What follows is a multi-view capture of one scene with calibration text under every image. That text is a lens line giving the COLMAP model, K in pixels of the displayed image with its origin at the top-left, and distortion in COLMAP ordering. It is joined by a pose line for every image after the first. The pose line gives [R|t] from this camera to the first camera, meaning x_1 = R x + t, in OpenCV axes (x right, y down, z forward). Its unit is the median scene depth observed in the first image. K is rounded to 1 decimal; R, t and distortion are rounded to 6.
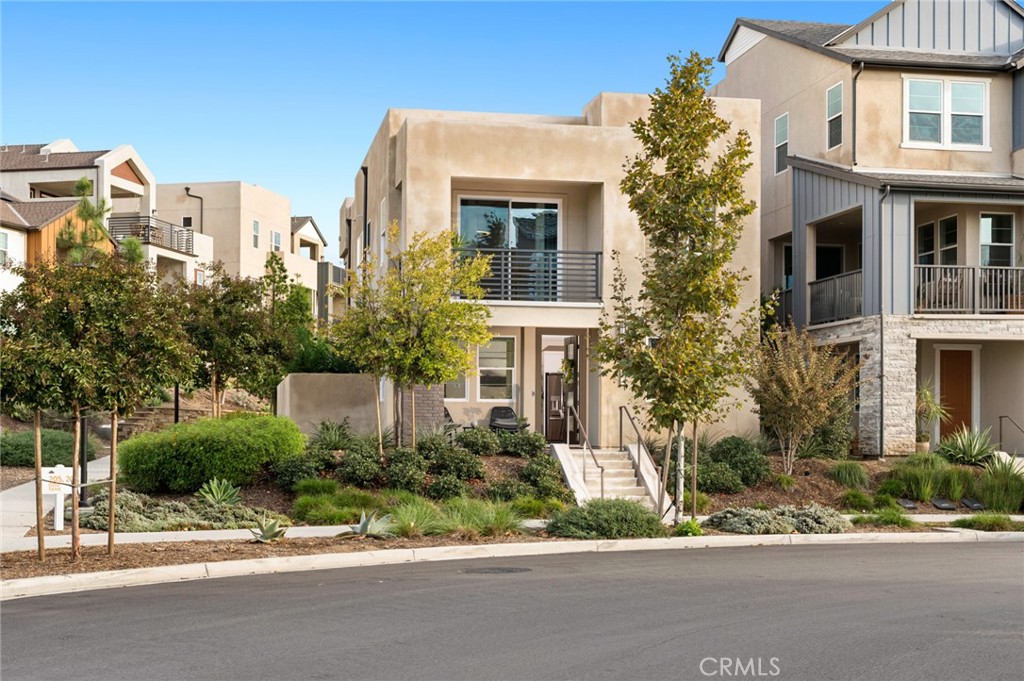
lens RADIAL K [[1146.2, 0, 511.5], [0, 1146.2, 339.4], [0, 0, 1]] dist [-0.006653, 0.000000]
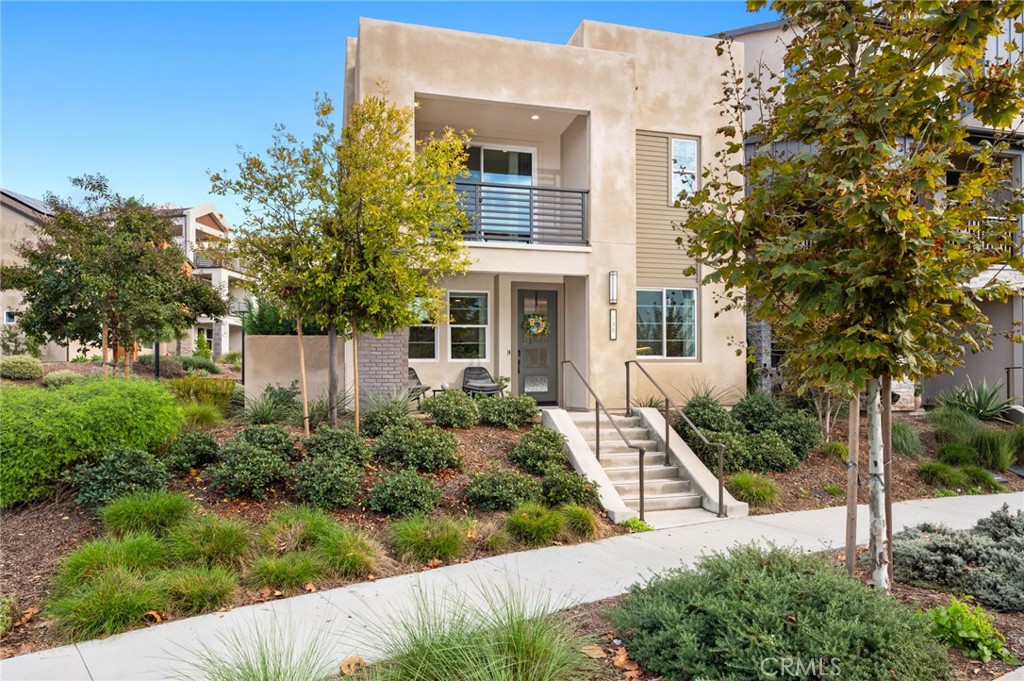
lens RADIAL K [[561.0, 0, 534.9], [0, 561.0, 339.4], [0, 0, 1]] dist [0.000166, -0.000229]
pose [[0.992159, -0.008268, 0.124712, -0.018160], [0.009149, 0.999937, -0.006494, 0.042344], [-0.124651, 0.007584, 0.992172, 0.578695]]
